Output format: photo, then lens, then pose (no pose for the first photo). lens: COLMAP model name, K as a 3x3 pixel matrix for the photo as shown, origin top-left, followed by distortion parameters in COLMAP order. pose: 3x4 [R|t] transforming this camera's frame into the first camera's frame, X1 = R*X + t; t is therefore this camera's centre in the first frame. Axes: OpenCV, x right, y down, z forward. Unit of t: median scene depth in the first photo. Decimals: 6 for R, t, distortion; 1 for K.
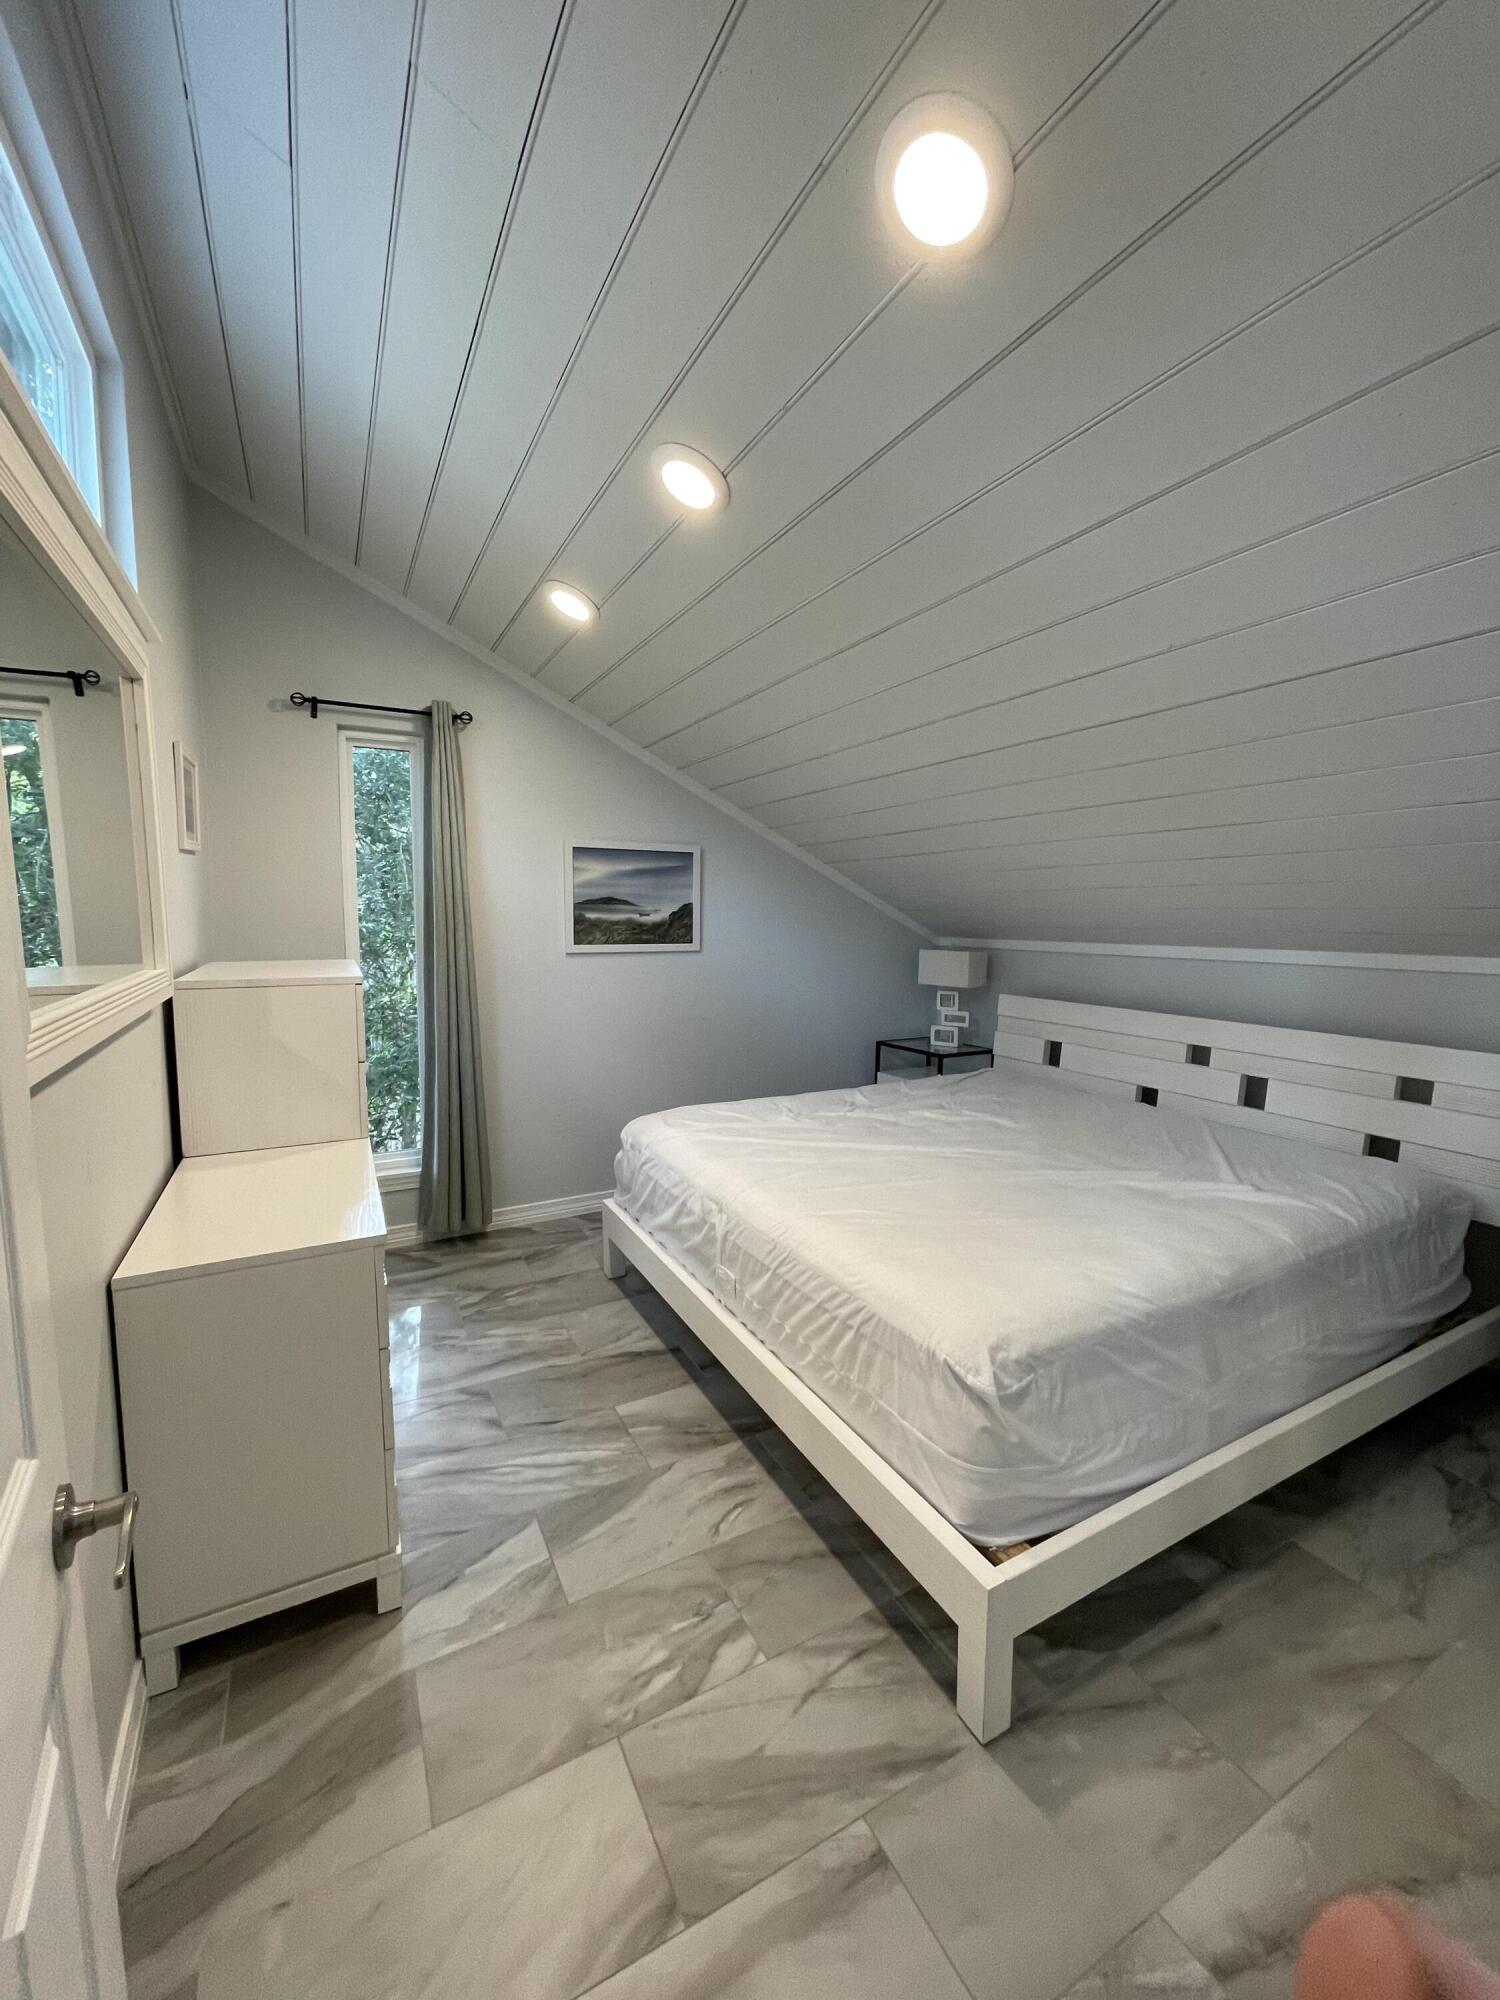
lens RADIAL K [[802.9, 0, 748.0], [0, 802.9, 995.2], [0, 0, 1]] dist [0.001918, -0.000572]
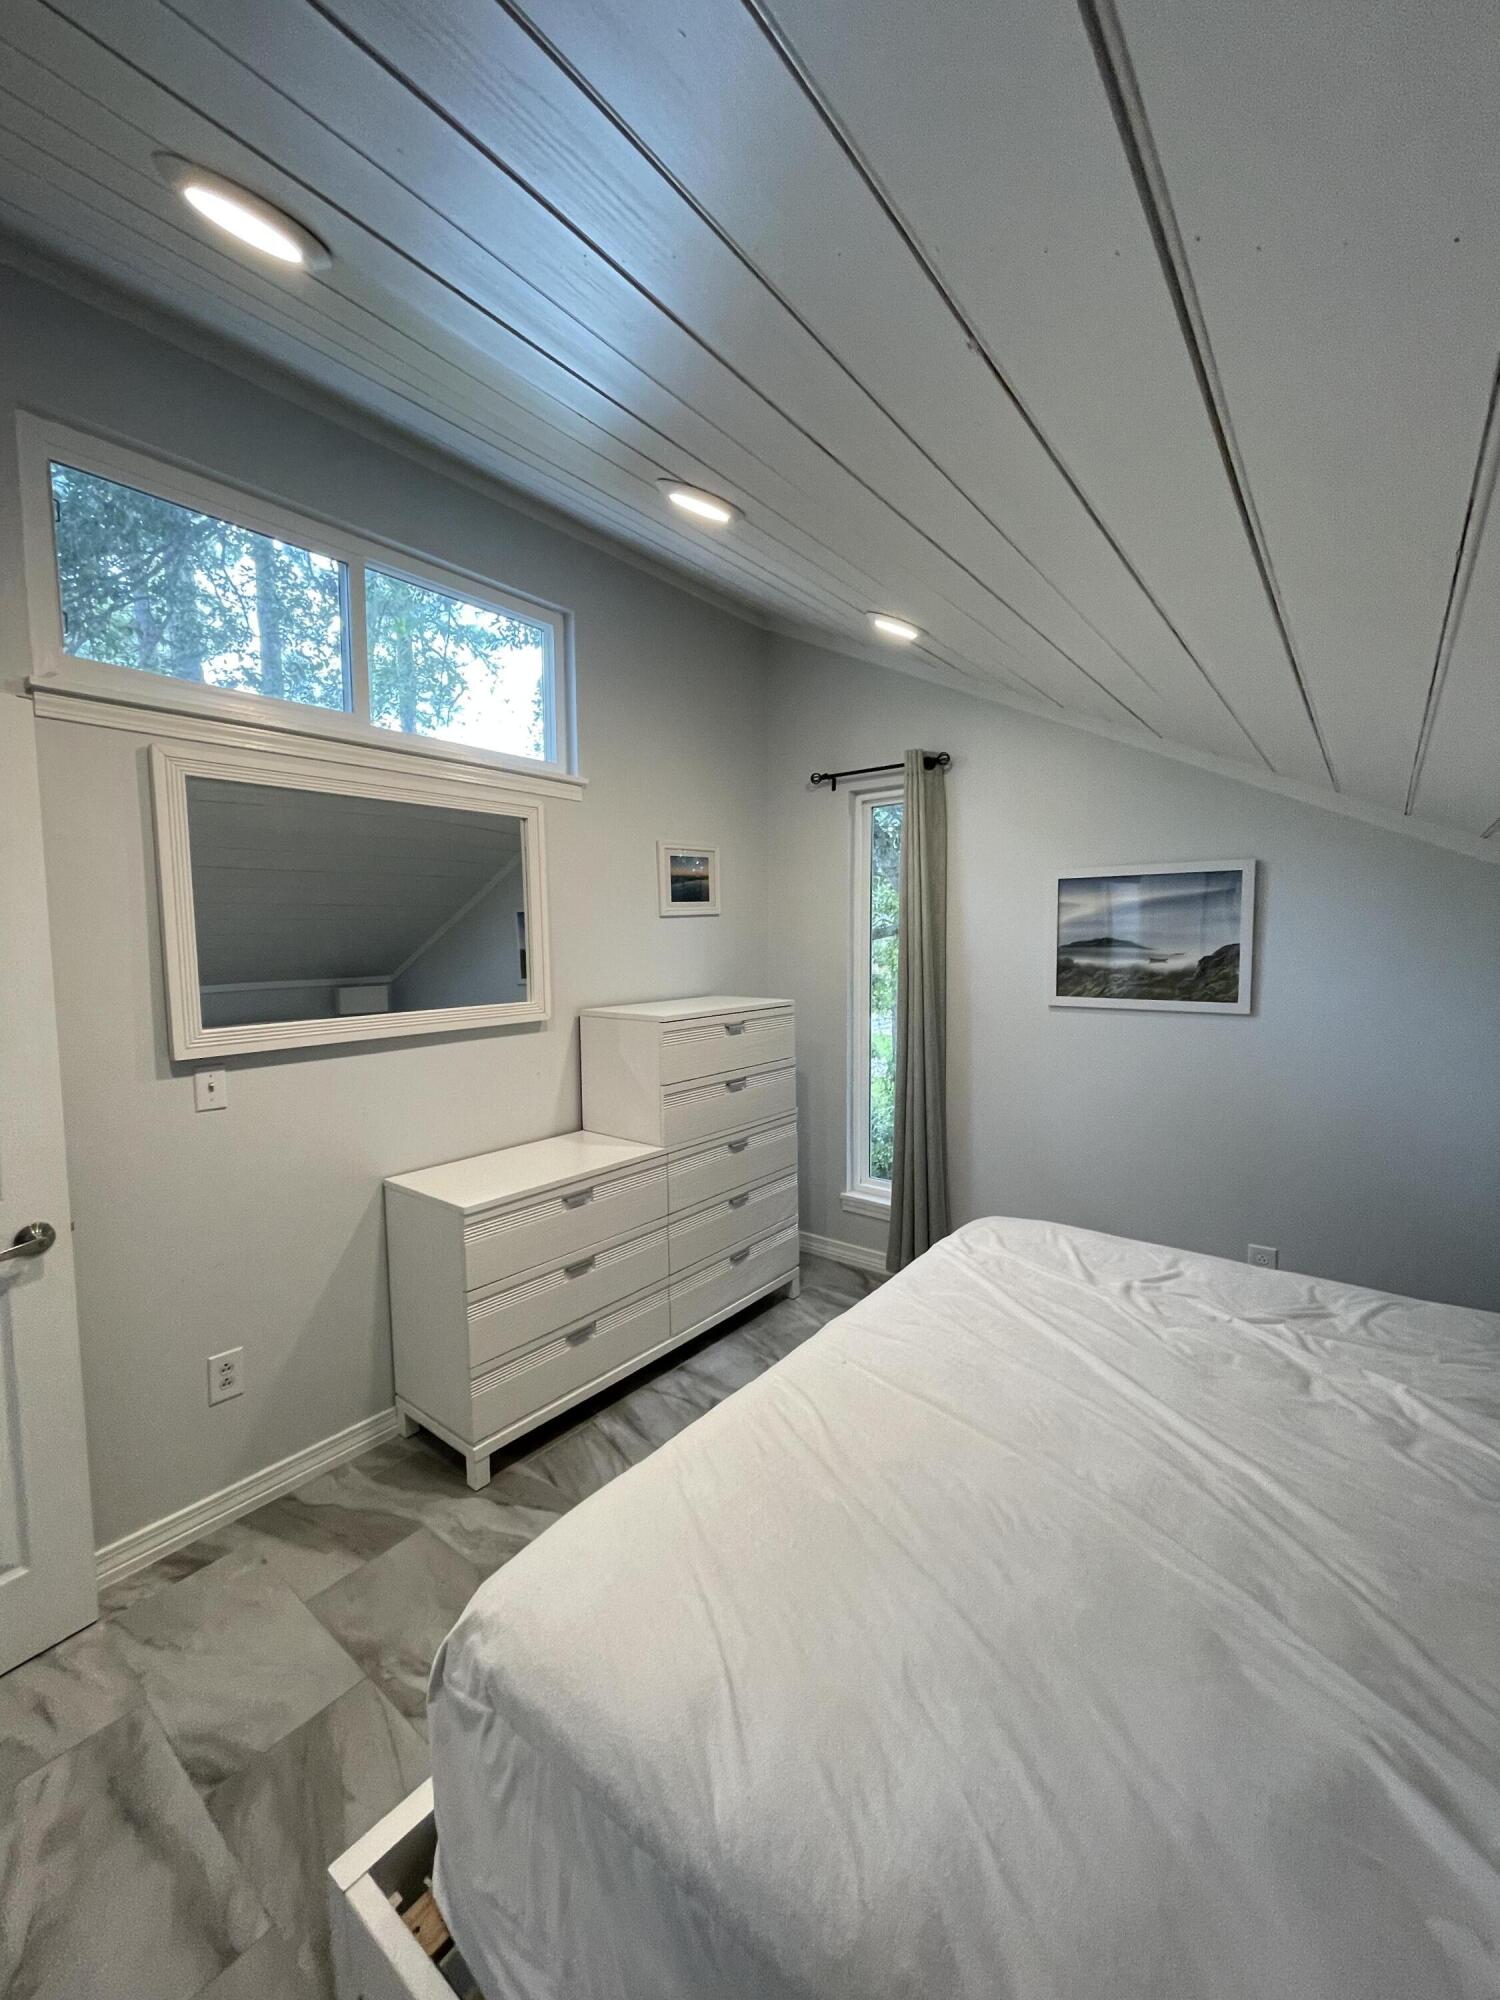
lens RADIAL K [[802.9, 0, 748.0], [0, 802.9, 995.2], [0, 0, 1]] dist [0.001918, -0.000572]
pose [[0.402113, 0.057816, -0.913763, 0.417022], [-0.079205, 0.996460, 0.028194, -0.061628], [0.912158, 0.061038, 0.405269, 0.368655]]
